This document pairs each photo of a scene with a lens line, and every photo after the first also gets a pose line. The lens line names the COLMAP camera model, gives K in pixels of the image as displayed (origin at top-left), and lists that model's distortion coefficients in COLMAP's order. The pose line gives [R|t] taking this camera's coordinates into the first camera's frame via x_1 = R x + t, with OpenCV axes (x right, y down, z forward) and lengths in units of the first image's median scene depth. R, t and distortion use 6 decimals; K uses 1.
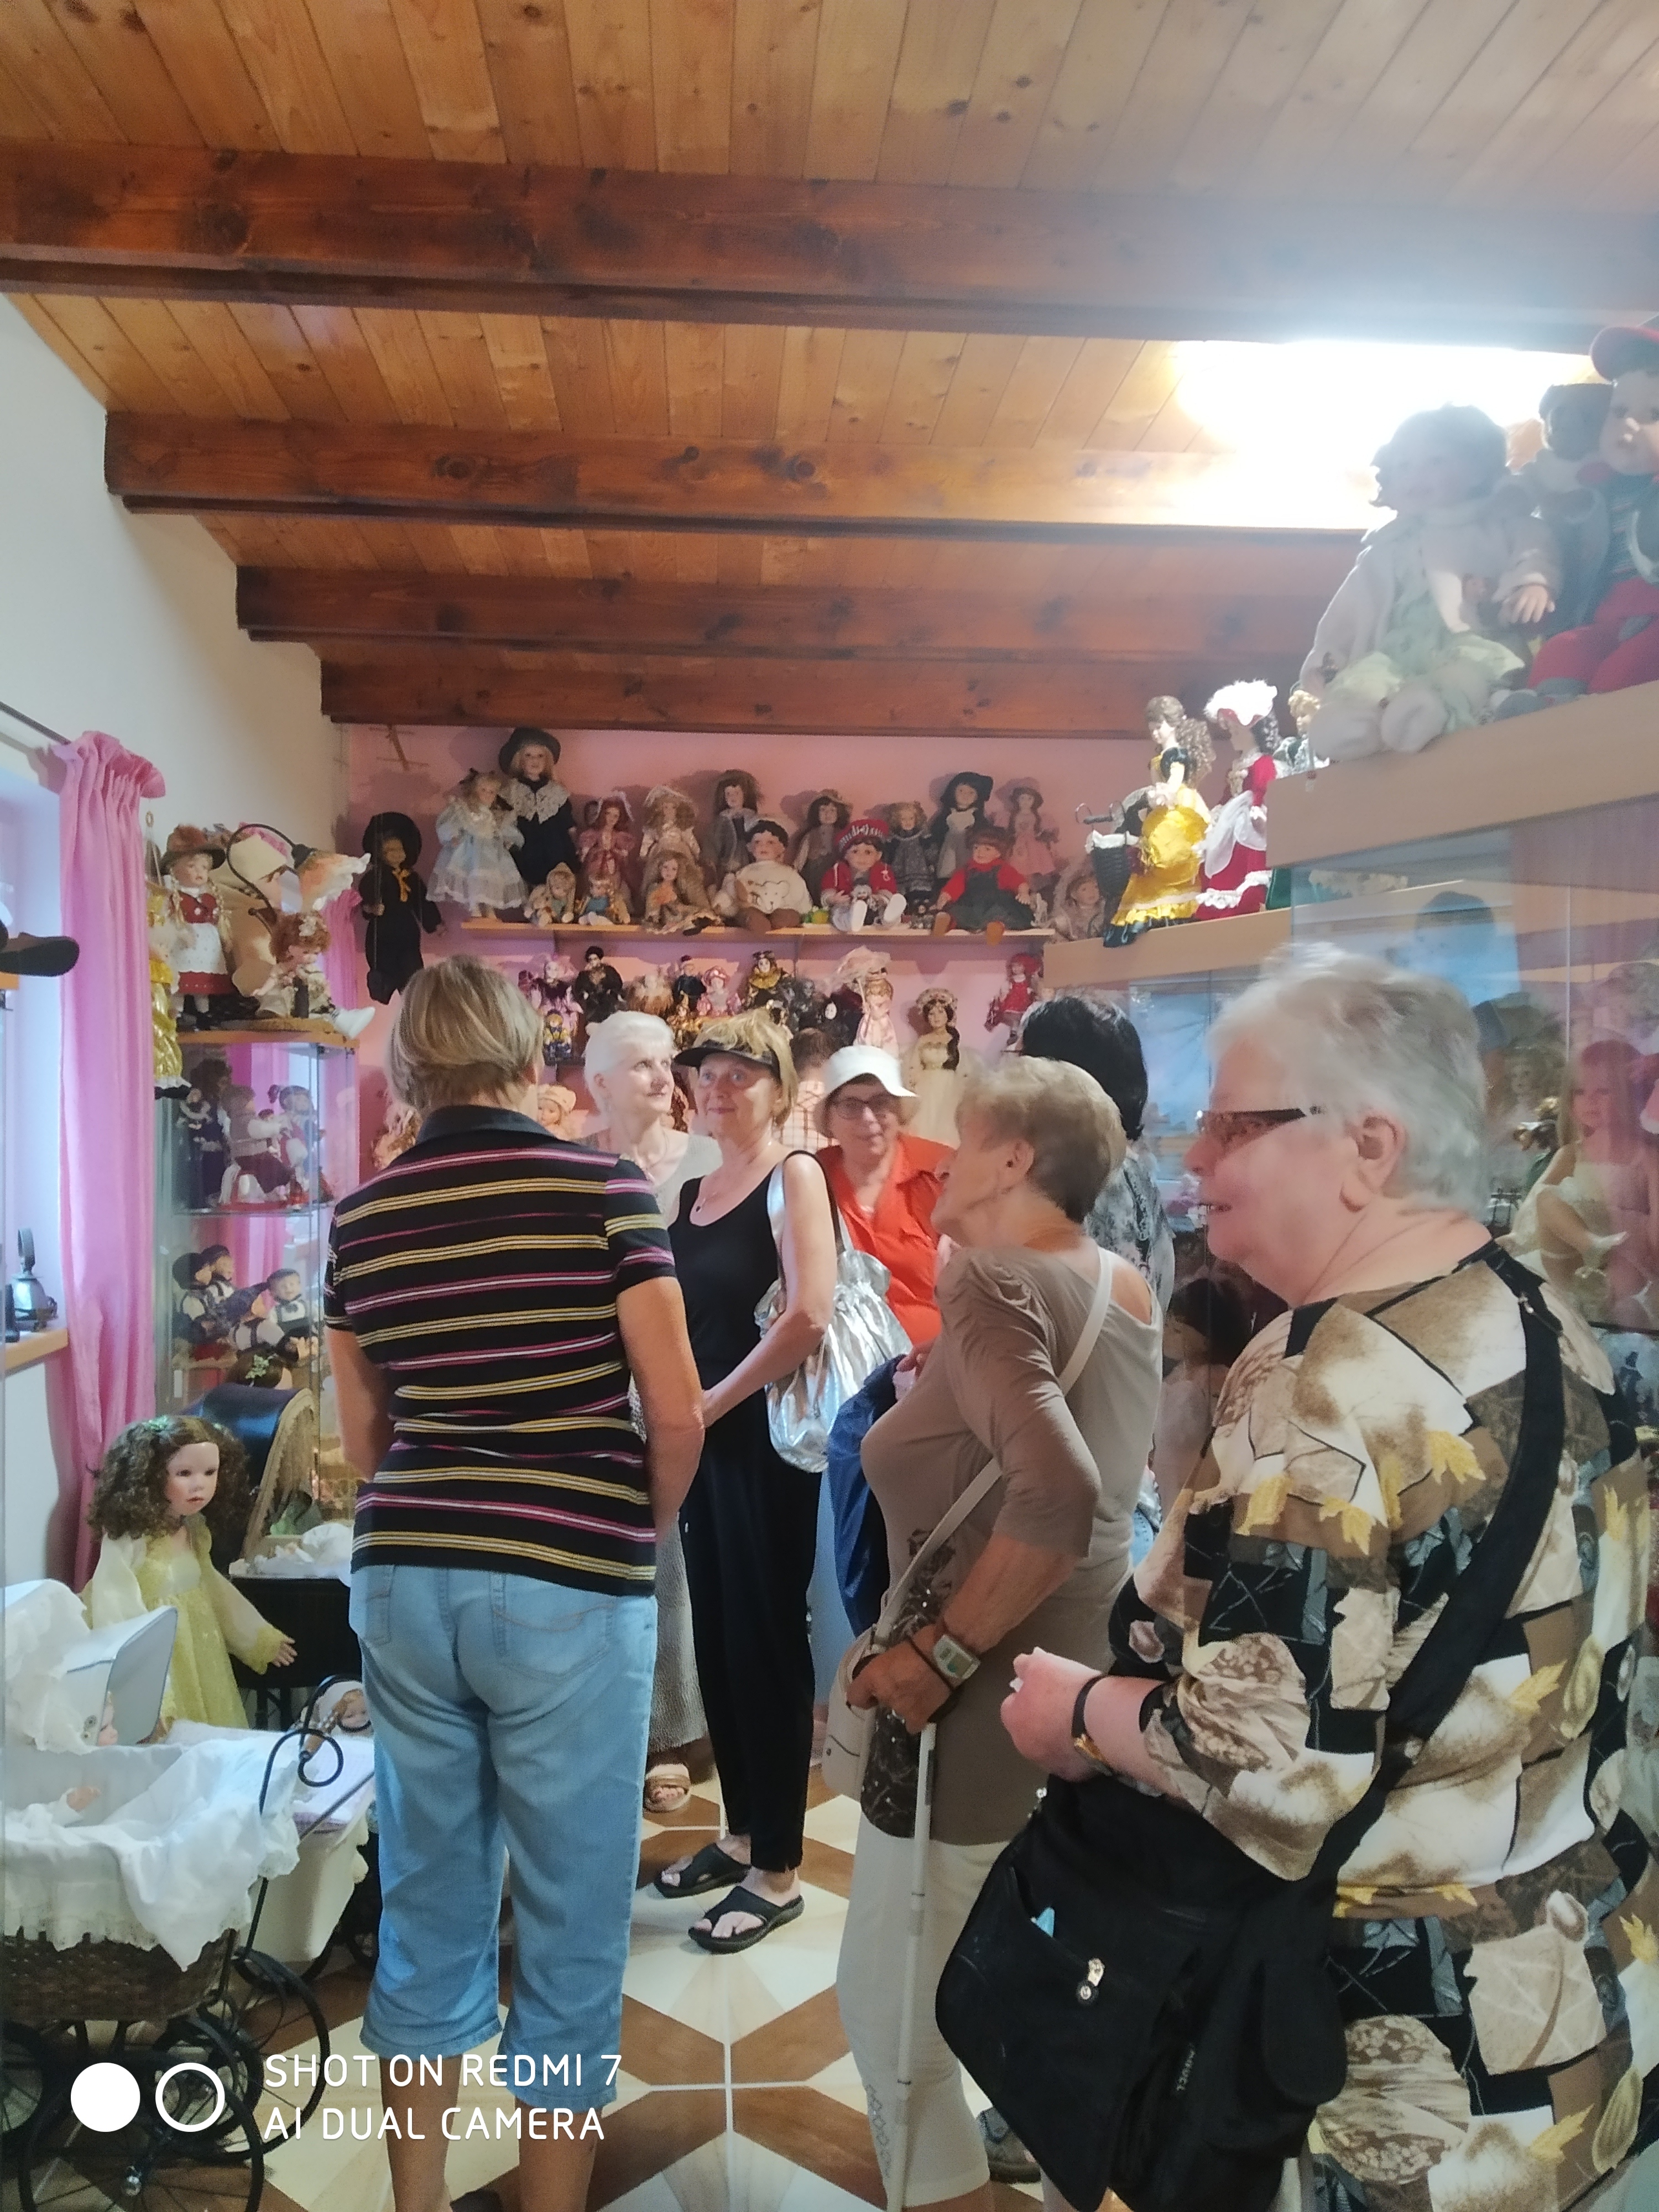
lens RADIAL K [[1702.2, 0, 832.6], [0, 1702.2, 1099.6], [0, 0, 1]] dist [-0.009676, -0.002545]
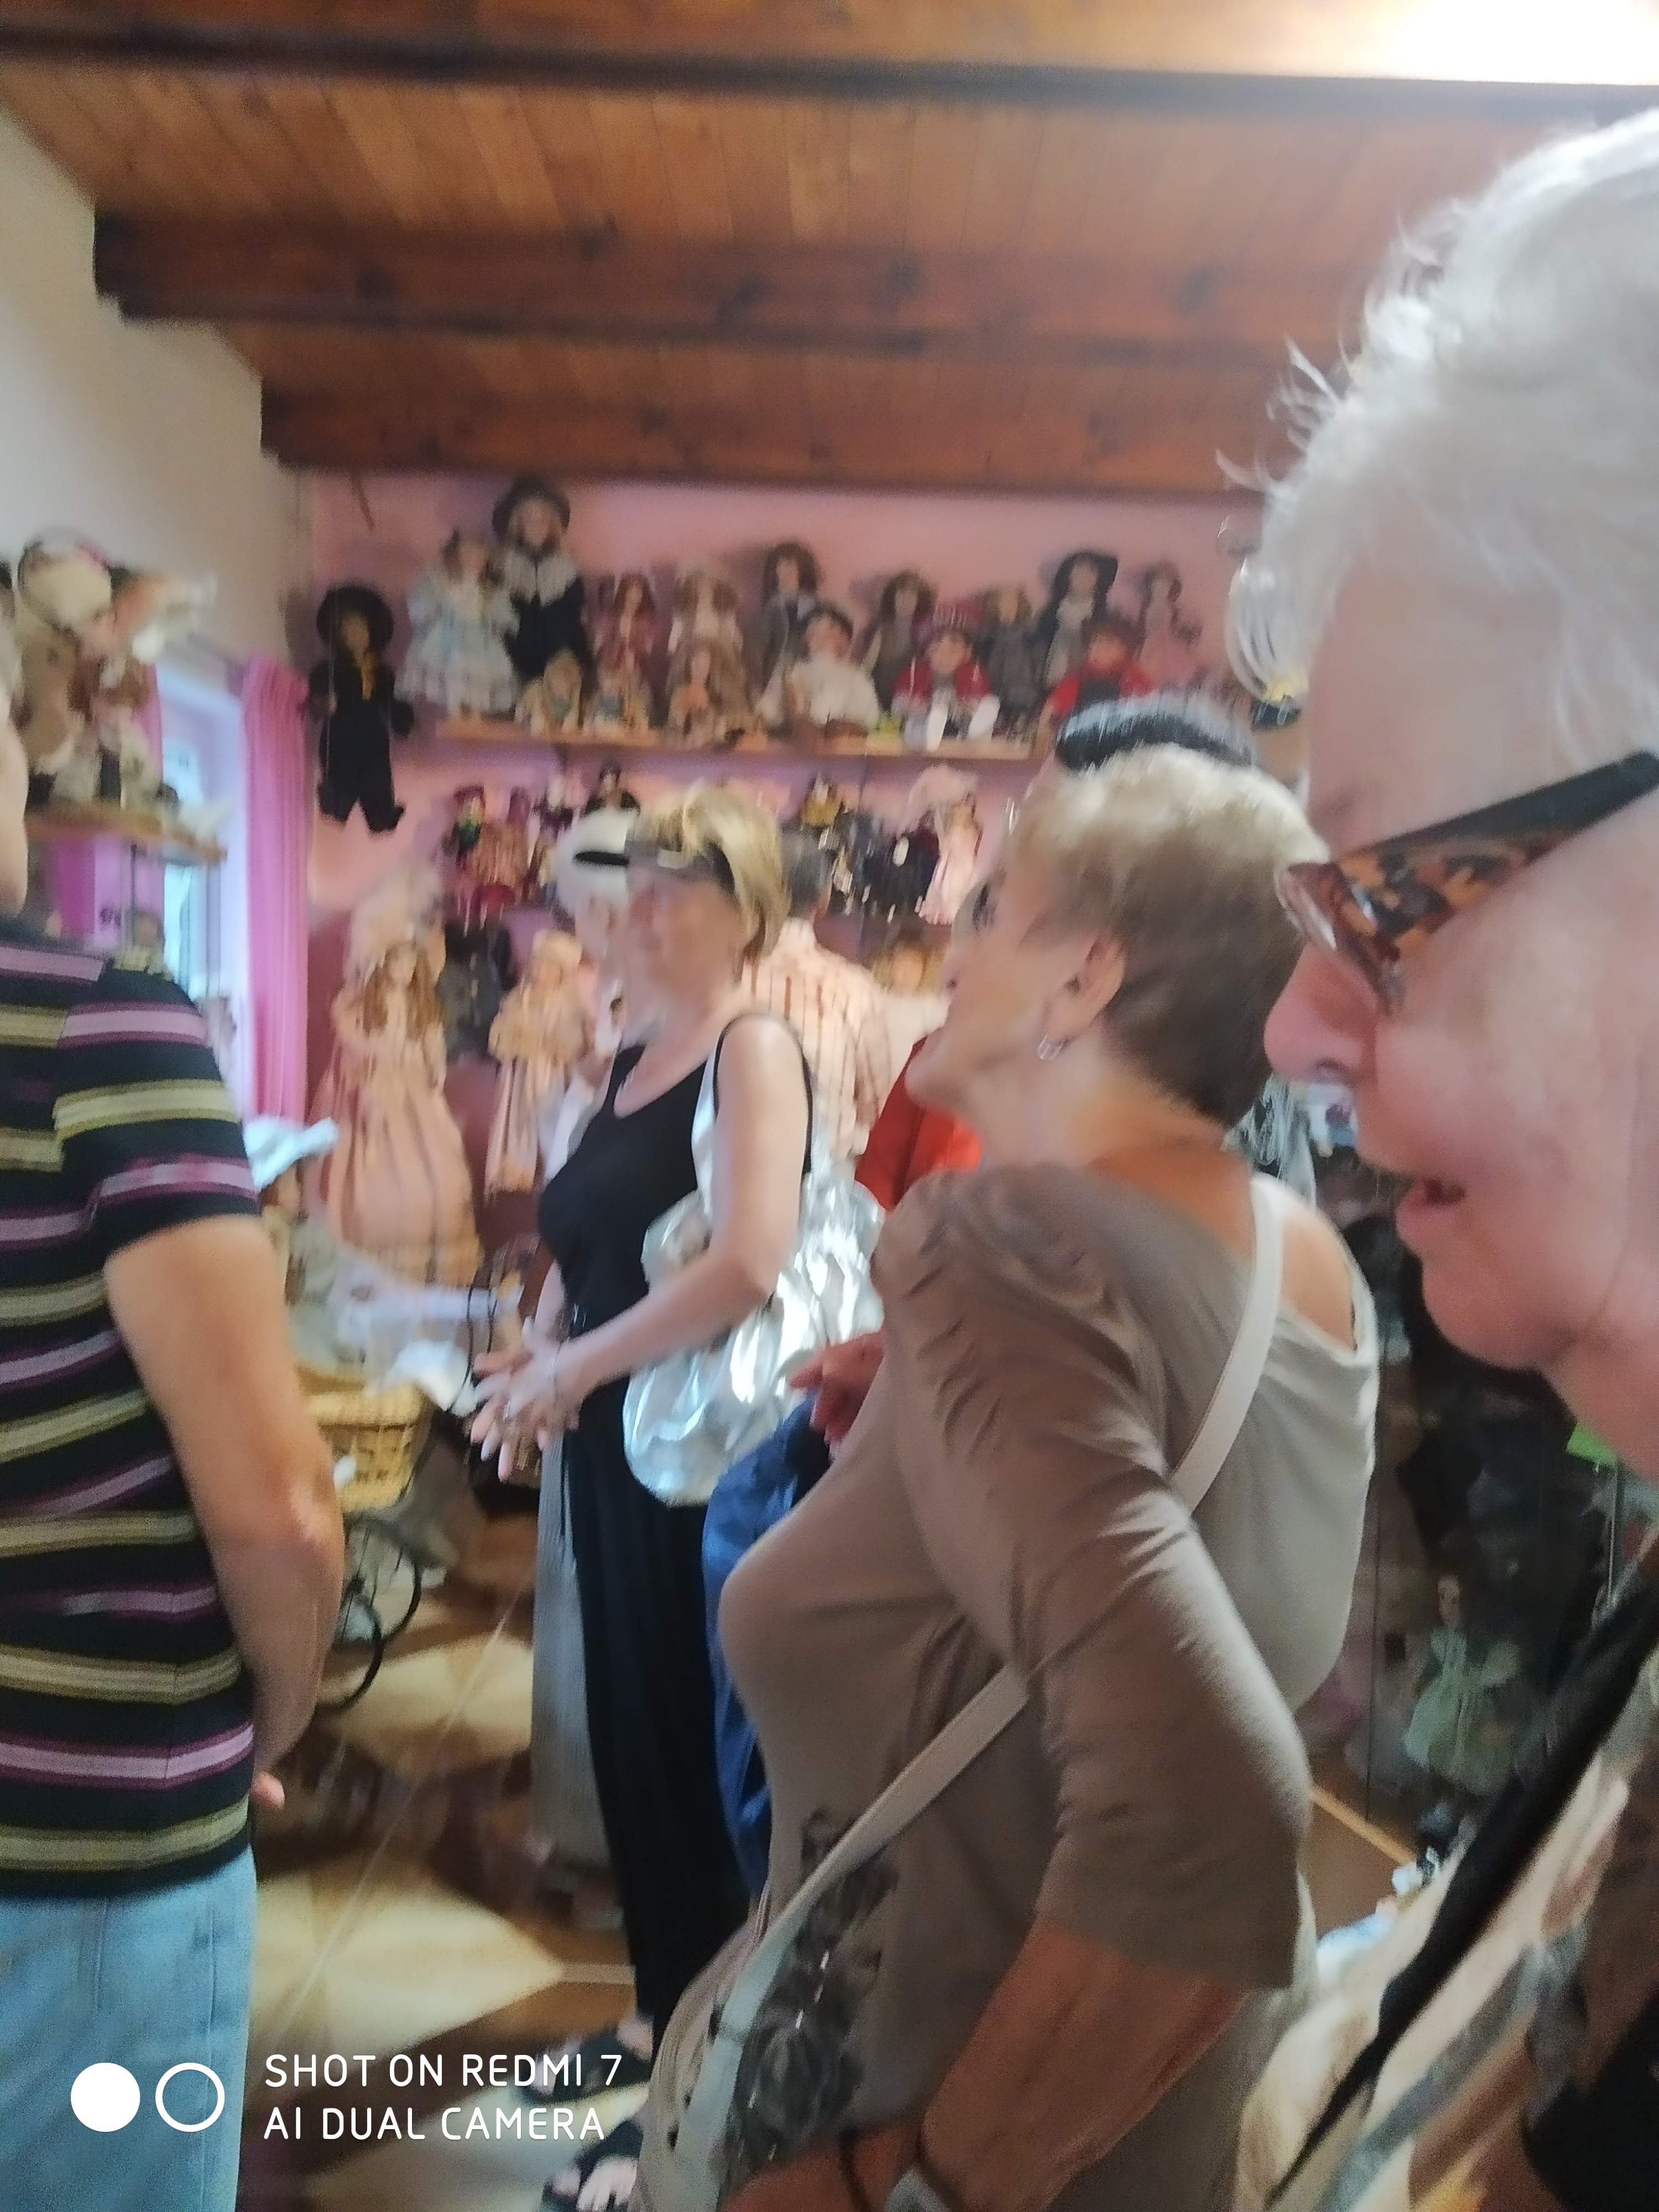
lens RADIAL K [[1702.2, 0, 832.6], [0, 1702.2, 1099.6], [0, 0, 1]] dist [-0.009676, -0.002545]
pose [[0.996797, 0.036458, -0.071176, 0.028616], [-0.031862, 0.997397, 0.064682, 0.013185], [0.073349, -0.062207, 0.995364, 0.206462]]
